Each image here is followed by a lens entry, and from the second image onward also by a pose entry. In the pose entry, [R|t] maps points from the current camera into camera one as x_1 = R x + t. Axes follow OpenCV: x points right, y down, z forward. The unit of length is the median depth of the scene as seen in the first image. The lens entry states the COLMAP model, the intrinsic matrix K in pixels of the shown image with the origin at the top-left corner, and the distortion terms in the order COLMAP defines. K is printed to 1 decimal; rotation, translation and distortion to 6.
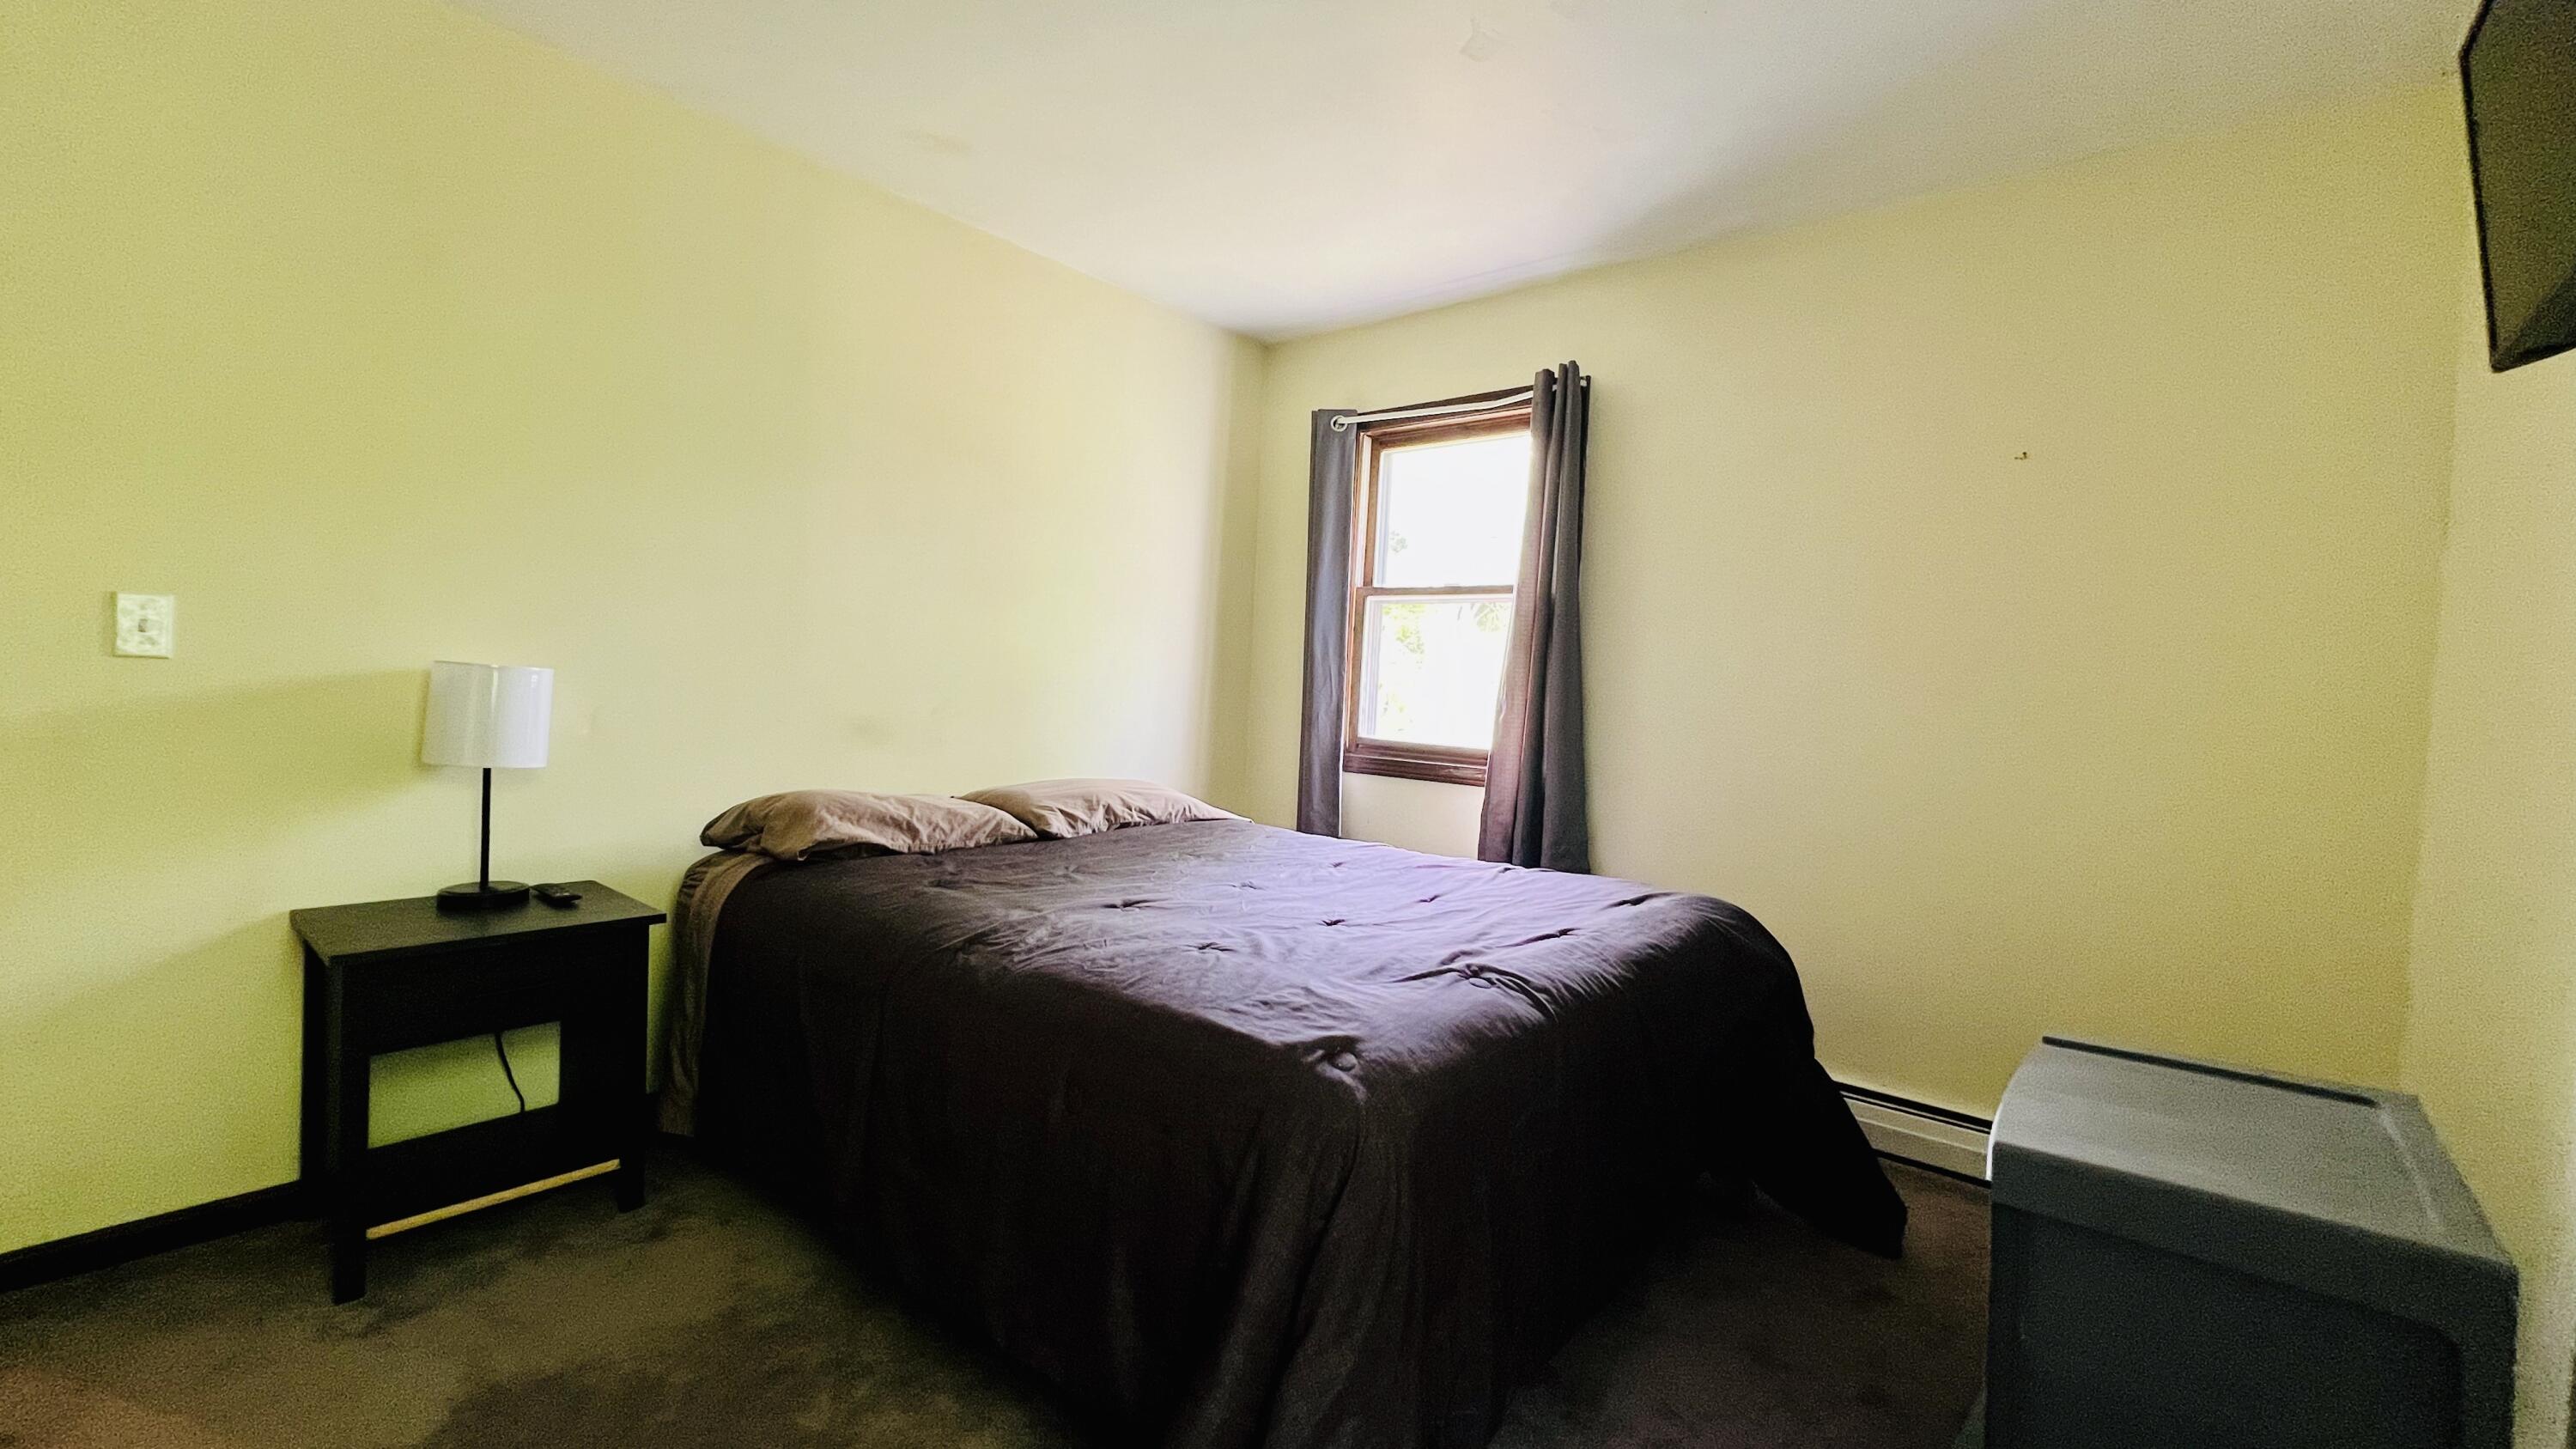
lens RADIAL K [[1046.3, 0, 1289.0], [0, 1046.3, 719.3], [0, 0, 1]] dist [-0.000894, -0.000220]
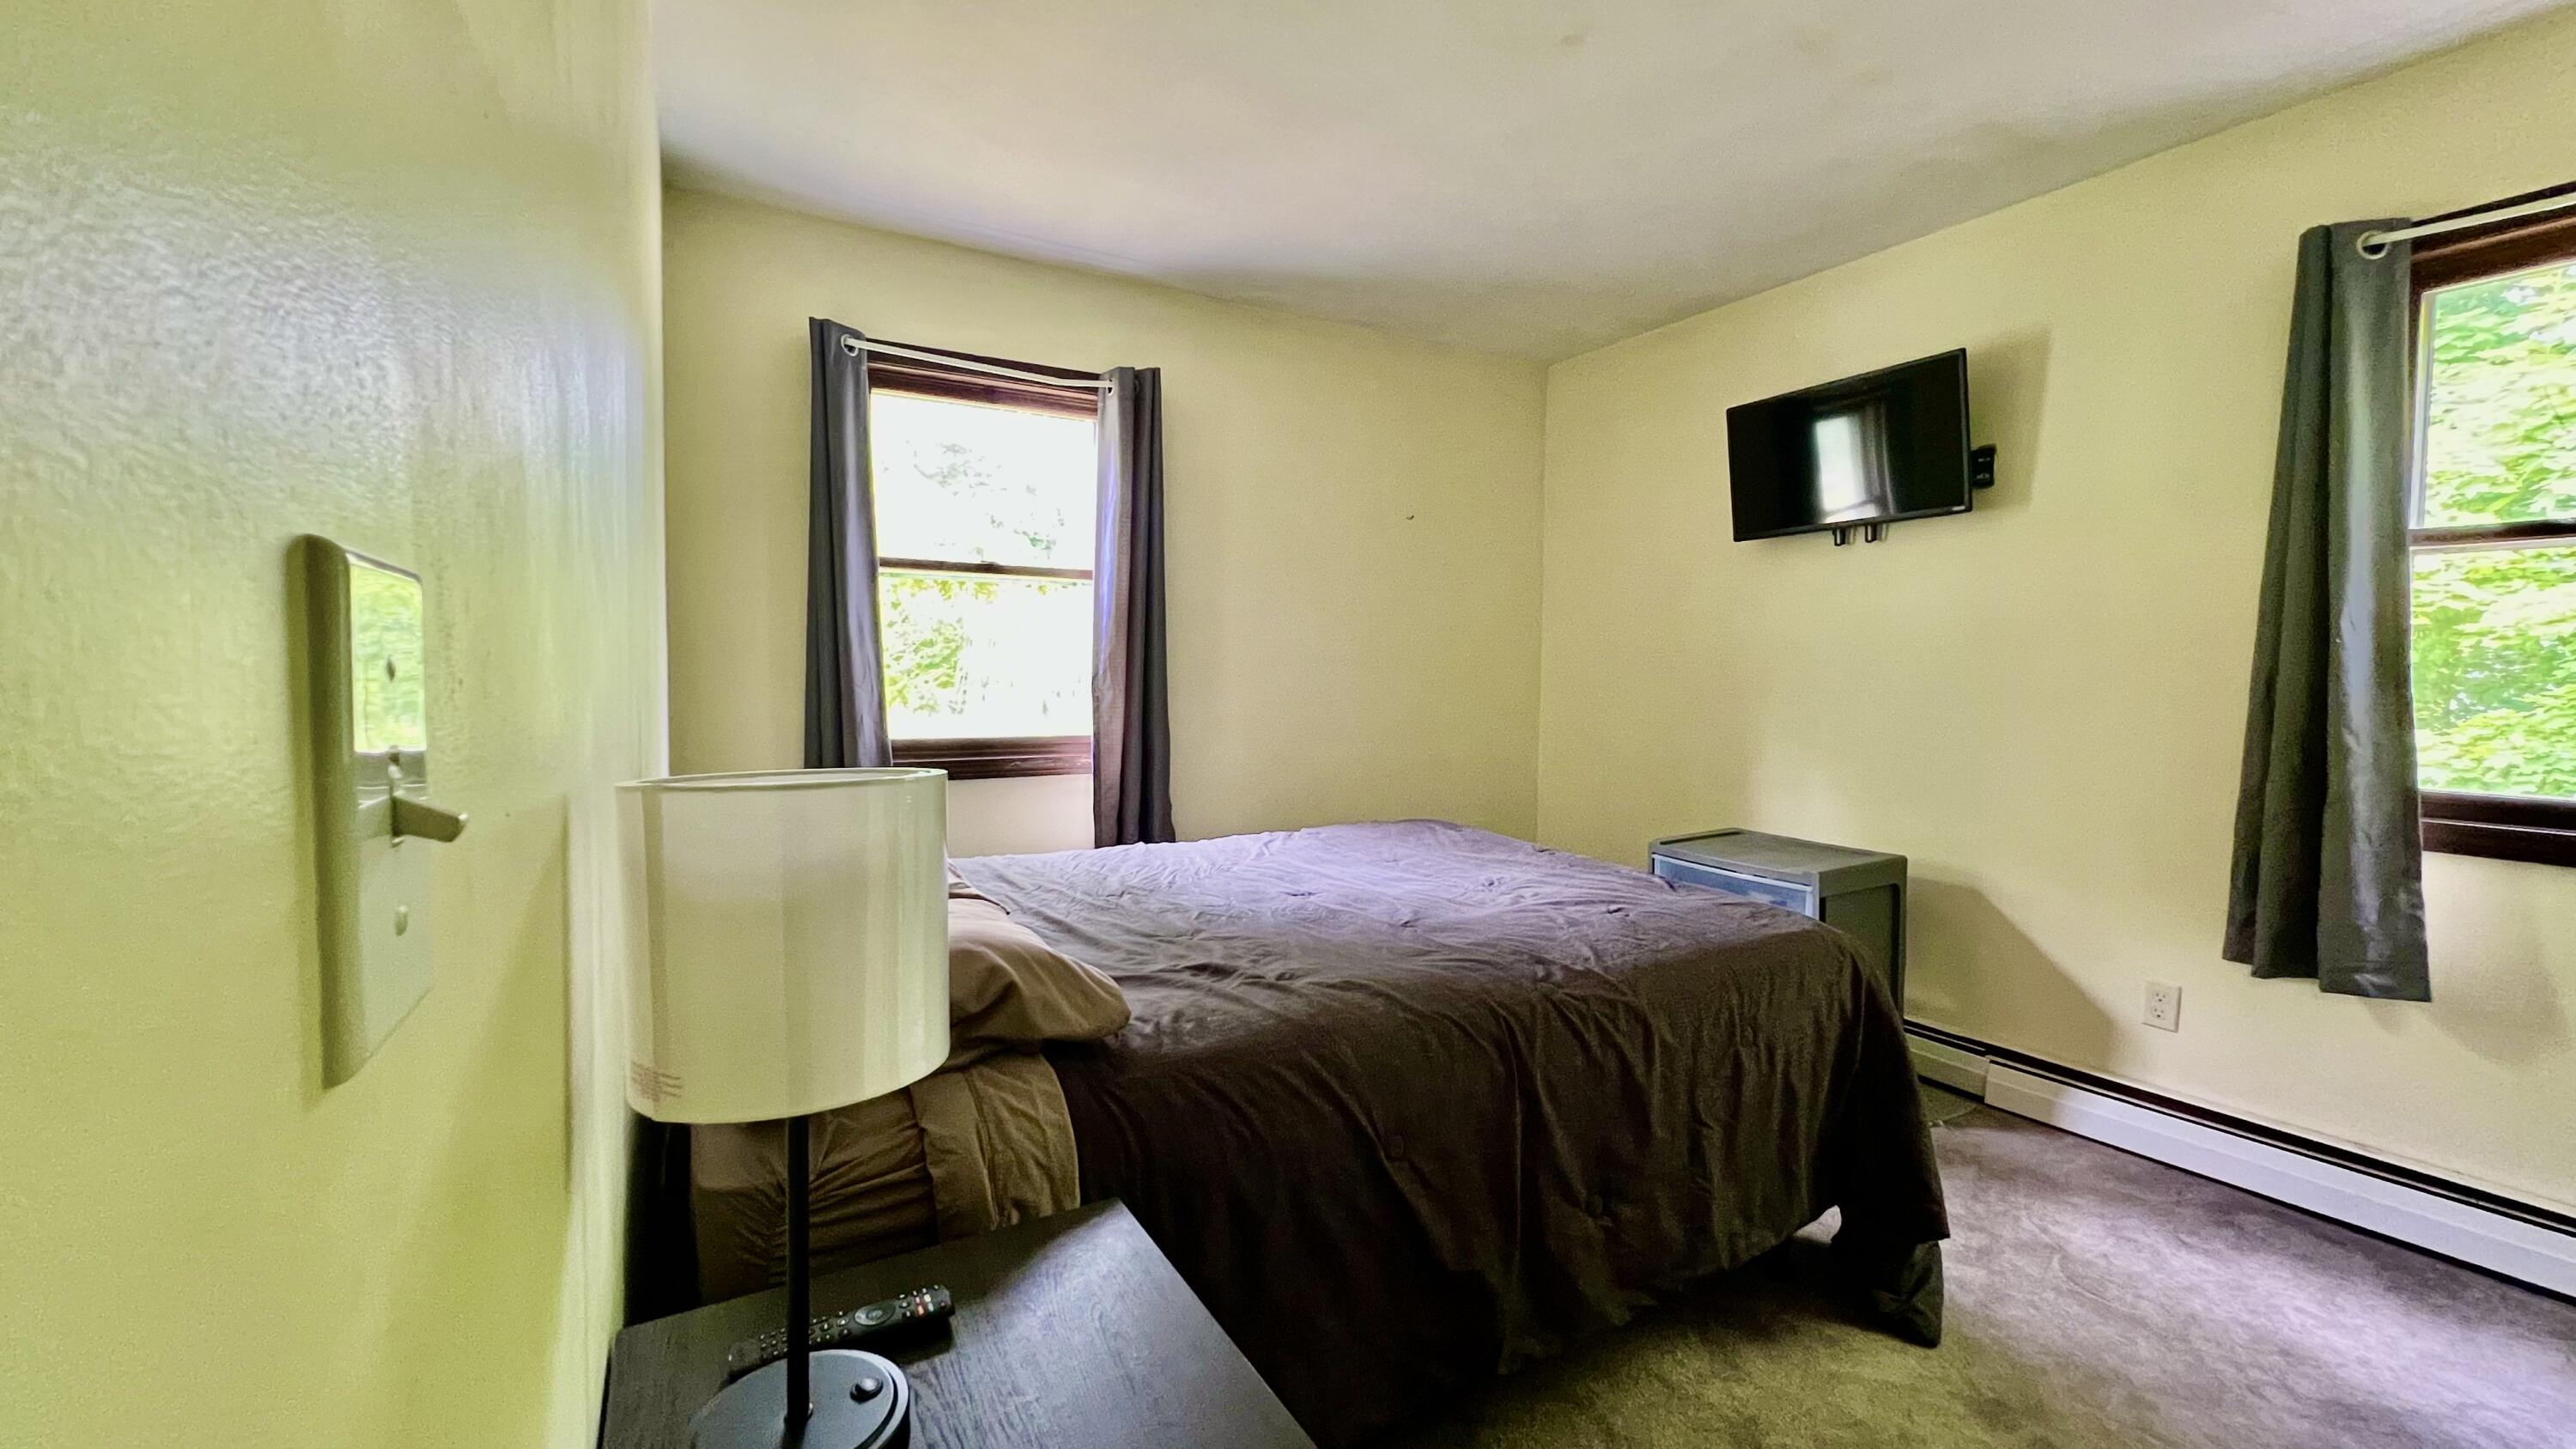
lens RADIAL K [[1046.3, 0, 1287.4], [0, 1046.3, 712.9], [0, 0, 1]] dist [-0.000894, -0.000220]
pose [[0.321086, -0.088654, 0.942892, -0.719068], [0.049765, 0.995813, 0.076683, -0.062003], [-0.945742, 0.022301, 0.324153, 0.521713]]
